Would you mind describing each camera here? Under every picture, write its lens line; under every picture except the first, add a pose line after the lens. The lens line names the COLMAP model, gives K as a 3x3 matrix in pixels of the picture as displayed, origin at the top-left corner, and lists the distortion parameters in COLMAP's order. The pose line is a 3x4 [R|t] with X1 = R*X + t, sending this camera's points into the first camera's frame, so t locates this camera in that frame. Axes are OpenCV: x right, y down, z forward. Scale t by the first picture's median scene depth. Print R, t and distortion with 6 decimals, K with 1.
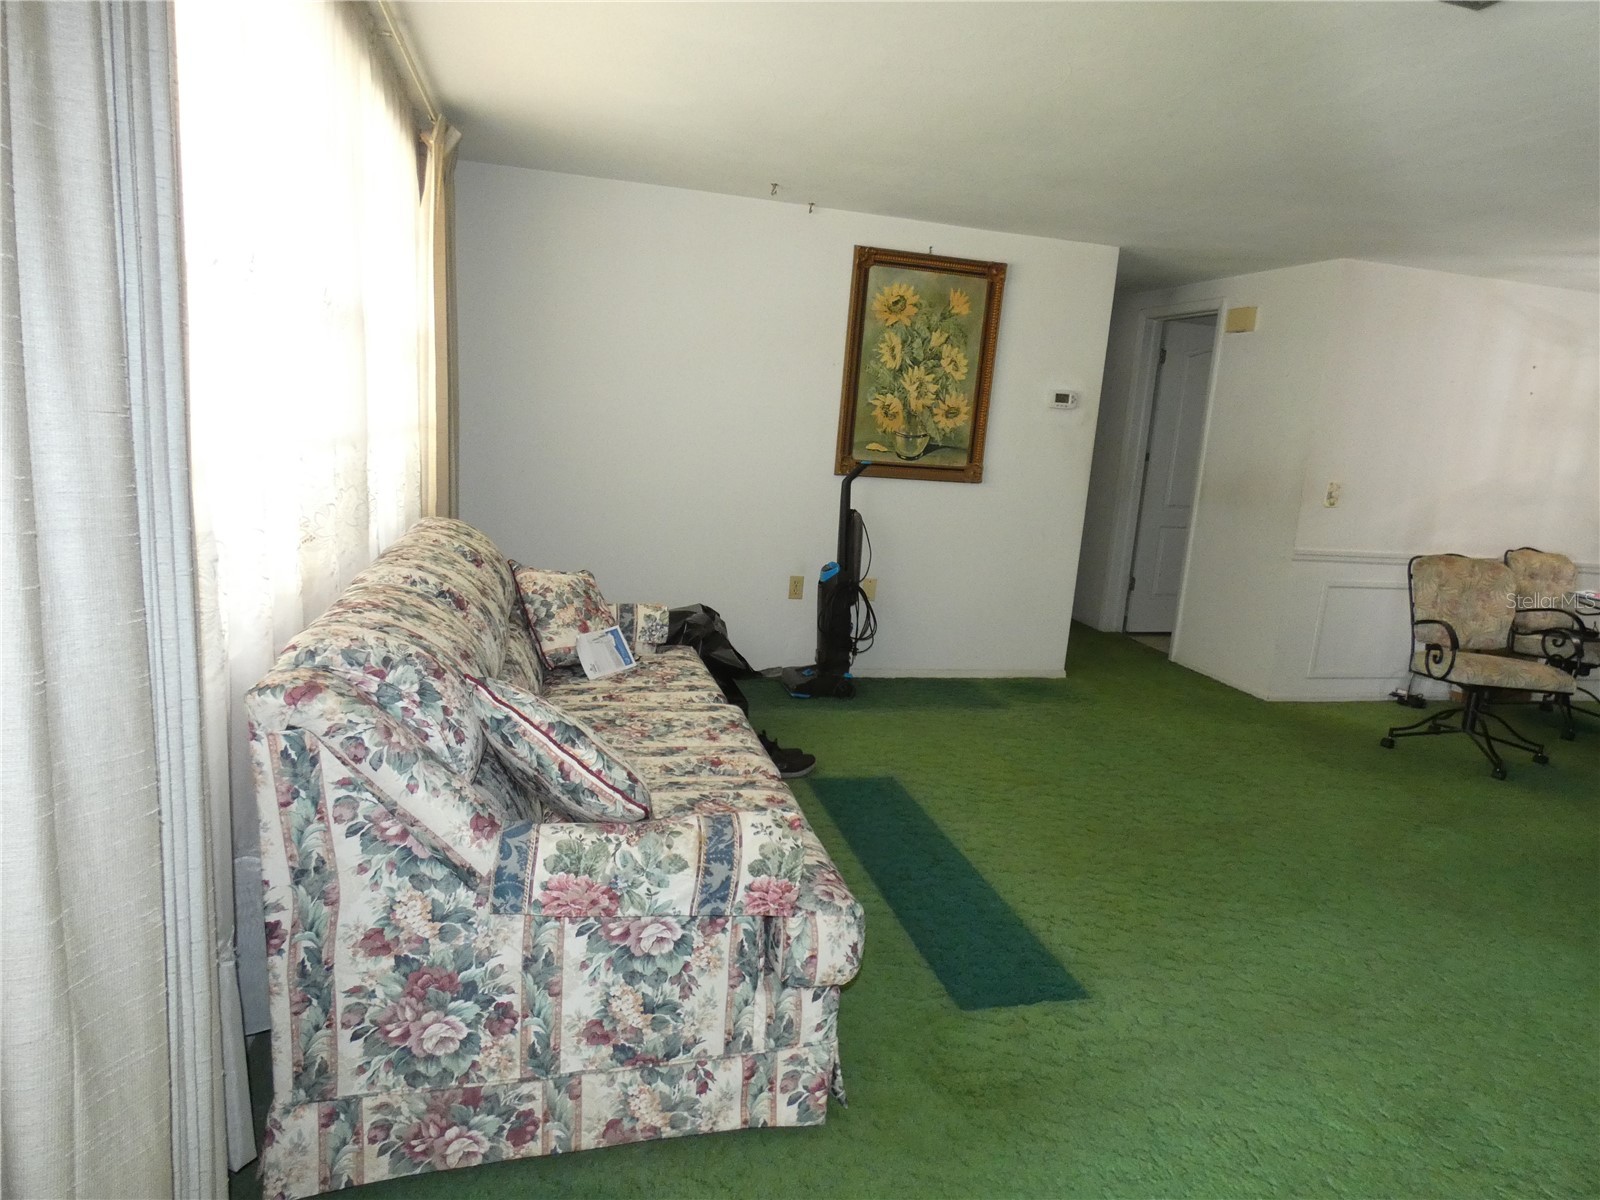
lens RADIAL K [[956.0, 0, 805.2], [0, 956.0, 588.1], [0, 0, 1]] dist [-0.009099, 0.006766]
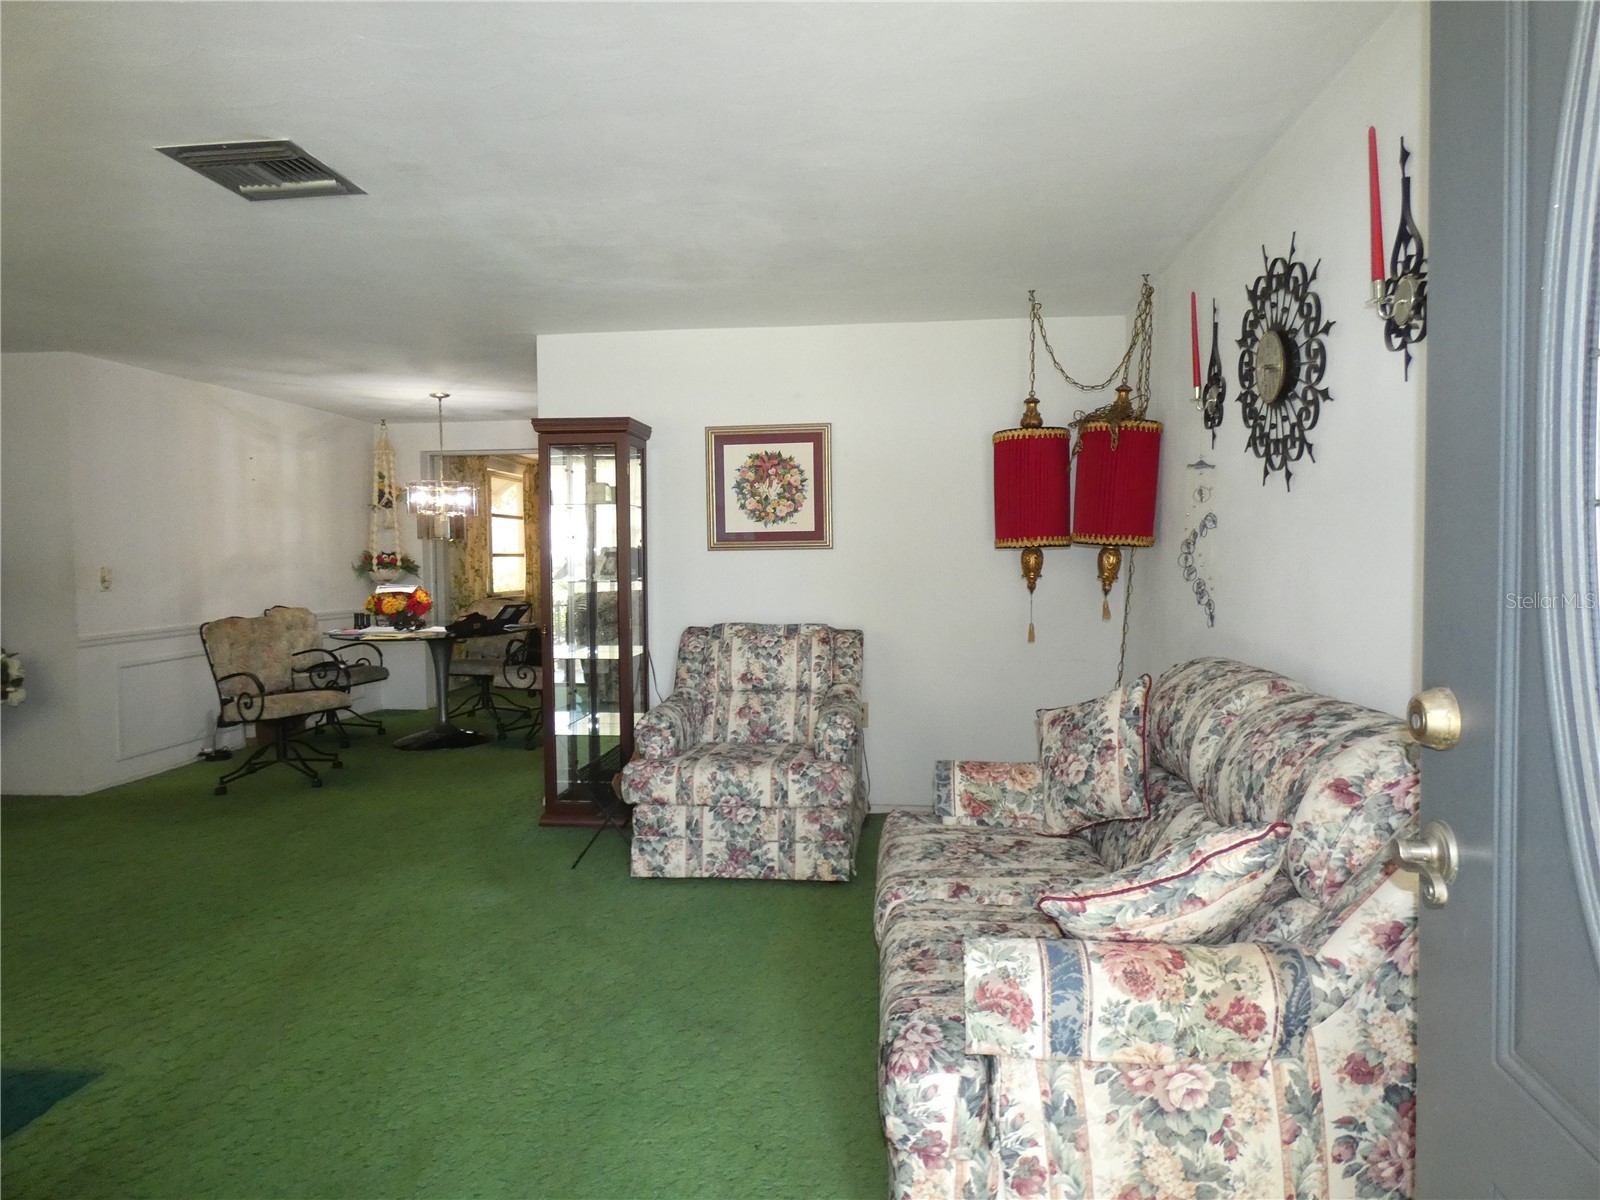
lens RADIAL K [[956.0, 0, 798.0], [0, 956.0, 598.6], [0, 0, 1]] dist [-0.009099, 0.006766]
pose [[0.351454, -0.119426, 0.928557, -0.153539], [0.192608, 0.979837, 0.053121, 0.013217], [-0.916178, 0.160178, 0.367370, -0.056977]]
